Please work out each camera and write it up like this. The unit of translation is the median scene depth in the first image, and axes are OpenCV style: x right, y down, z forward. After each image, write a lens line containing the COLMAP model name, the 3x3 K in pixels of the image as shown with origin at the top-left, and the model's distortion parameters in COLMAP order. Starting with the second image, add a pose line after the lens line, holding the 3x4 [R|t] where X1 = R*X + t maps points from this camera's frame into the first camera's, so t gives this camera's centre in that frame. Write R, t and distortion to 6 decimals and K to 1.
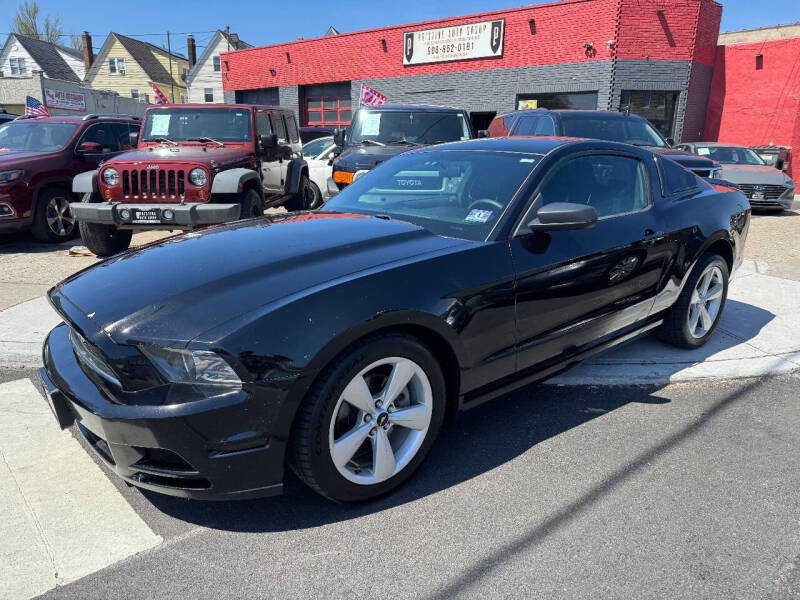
lens RADIAL K [[572.2, 0, 408.2], [0, 572.2, 298.9], [0, 0, 1]] dist [0.000471, -0.006246]
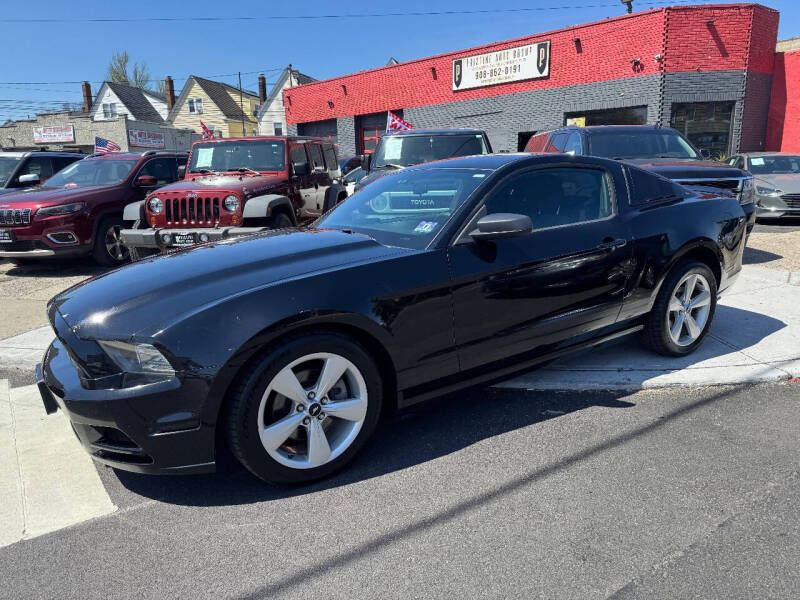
lens RADIAL K [[568.1, 0, 409.6], [0, 568.1, 298.5], [0, 0, 1]] dist [0.020191, -0.029504]
pose [[0.992554, -0.011895, -0.121223, 0.092168], [0.007061, 0.999166, -0.040221, 0.013448], [0.121601, 0.039066, 0.991810, -0.028035]]
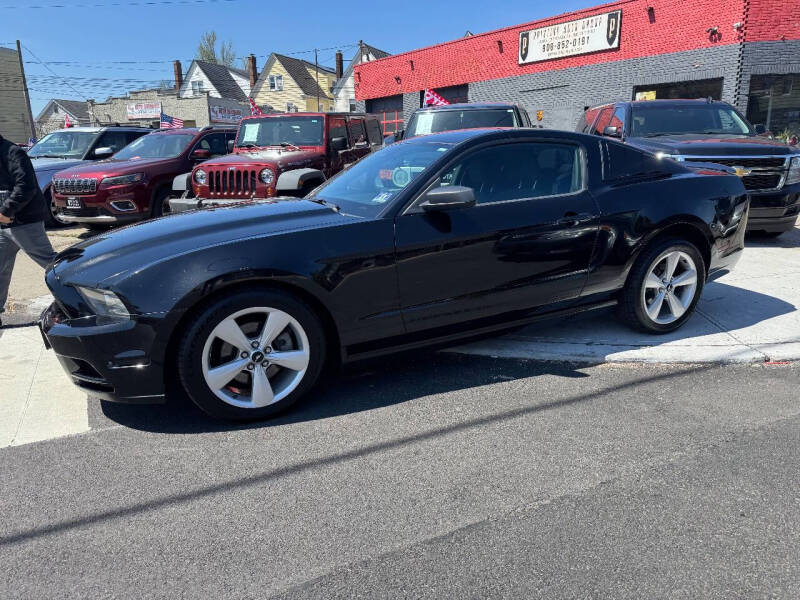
lens RADIAL K [[568.1, 0, 409.6], [0, 568.1, 298.5], [0, 0, 1]] dist [0.020191, -0.029504]
pose [[0.966718, 0.033283, -0.253671, 0.197783], [-0.034229, 0.999414, 0.000687, 0.023324], [0.253545, 0.008018, 0.967290, -0.041862]]
